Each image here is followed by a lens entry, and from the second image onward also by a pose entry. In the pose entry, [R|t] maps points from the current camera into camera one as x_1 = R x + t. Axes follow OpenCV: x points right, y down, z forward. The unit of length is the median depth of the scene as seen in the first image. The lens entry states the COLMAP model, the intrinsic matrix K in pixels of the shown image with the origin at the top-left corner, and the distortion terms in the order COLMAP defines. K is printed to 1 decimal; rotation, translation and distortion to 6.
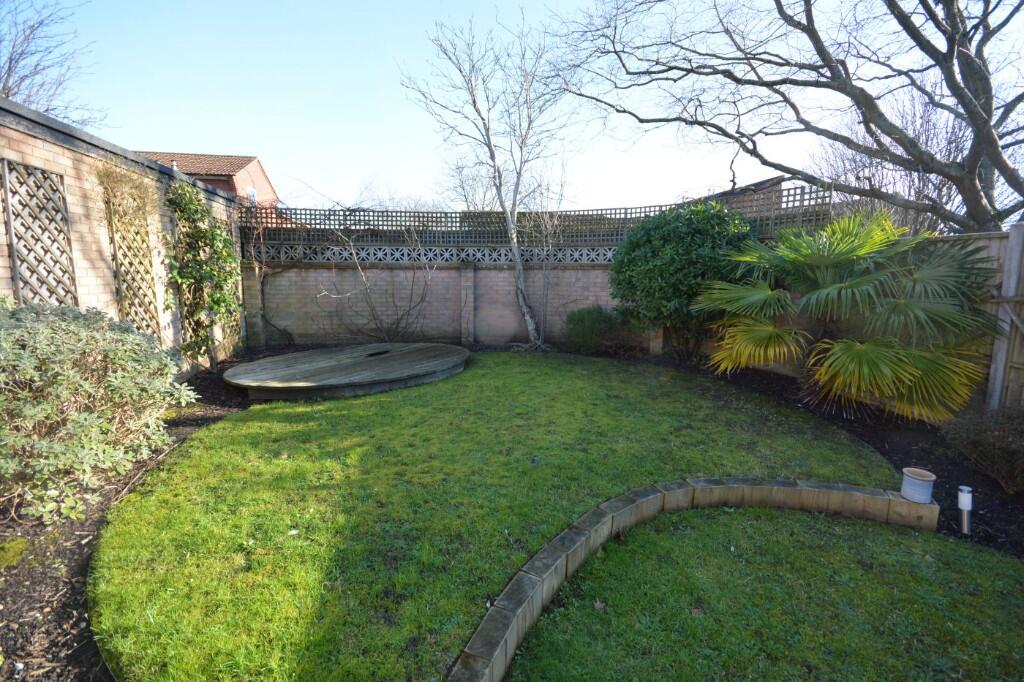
lens RADIAL K [[456.0, 0, 516.6], [0, 456.0, 335.3], [0, 0, 1]] dist [-0.001745, 0.000081]
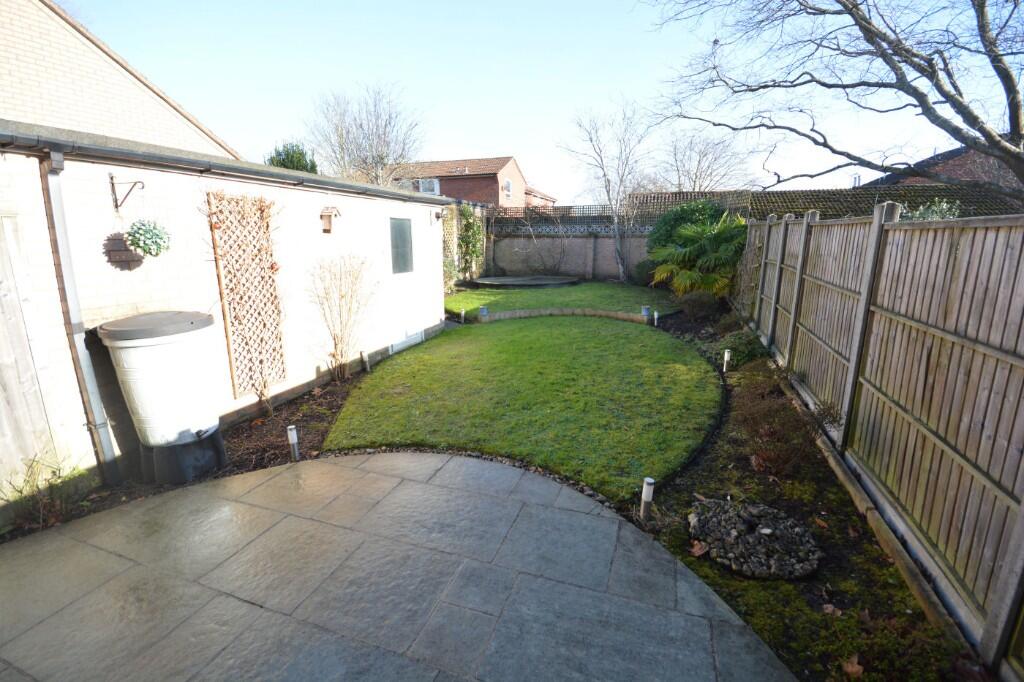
lens RADIAL K [[456.0, 0, 512.5], [0, 456.0, 338.1], [0, 0, 1]] dist [-0.001745, 0.000081]
pose [[0.858705, 0.107211, -0.501131, 0.604199], [-0.064848, 0.992744, 0.101268, 0.092951], [0.508351, -0.054462, 0.859426, -0.774832]]
